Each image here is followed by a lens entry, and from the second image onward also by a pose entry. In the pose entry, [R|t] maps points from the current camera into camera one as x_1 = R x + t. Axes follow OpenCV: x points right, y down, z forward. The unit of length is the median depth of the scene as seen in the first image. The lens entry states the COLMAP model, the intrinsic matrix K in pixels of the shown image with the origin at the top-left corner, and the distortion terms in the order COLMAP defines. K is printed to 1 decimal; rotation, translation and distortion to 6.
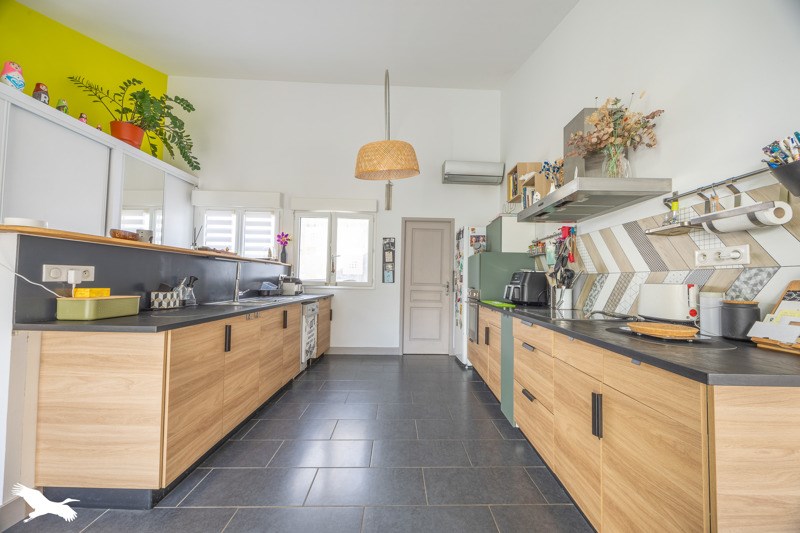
lens RADIAL K [[309.4, 0, 400.0], [0, 309.4, 266.5], [0, 0, 1]] dist [-0.000733, -0.000117]
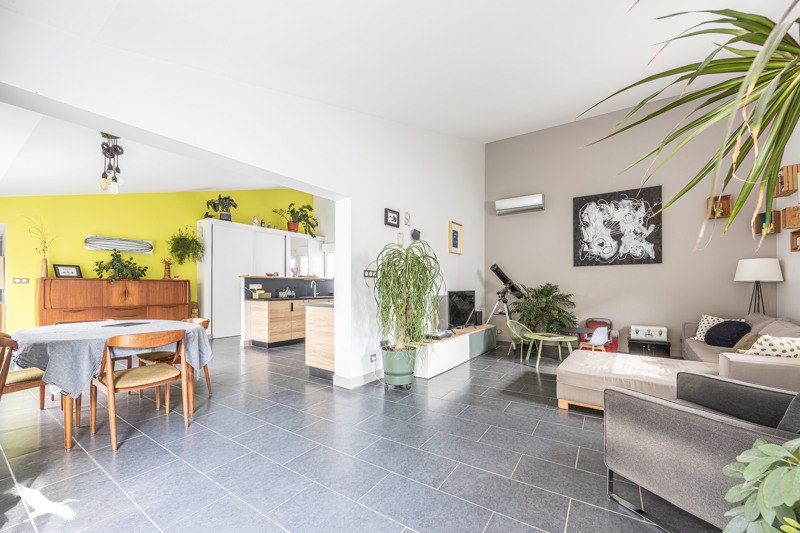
lens RADIAL K [[317.7, 0, 399.6], [0, 317.7, 290.0], [0, 0, 1]] dist [-0.000067, -0.000024]
pose [[0.802601, -0.003890, -0.596504, 2.380375], [0.036197, 0.998454, 0.042191, -0.031973], [0.595417, -0.055454, 0.801500, -0.951317]]
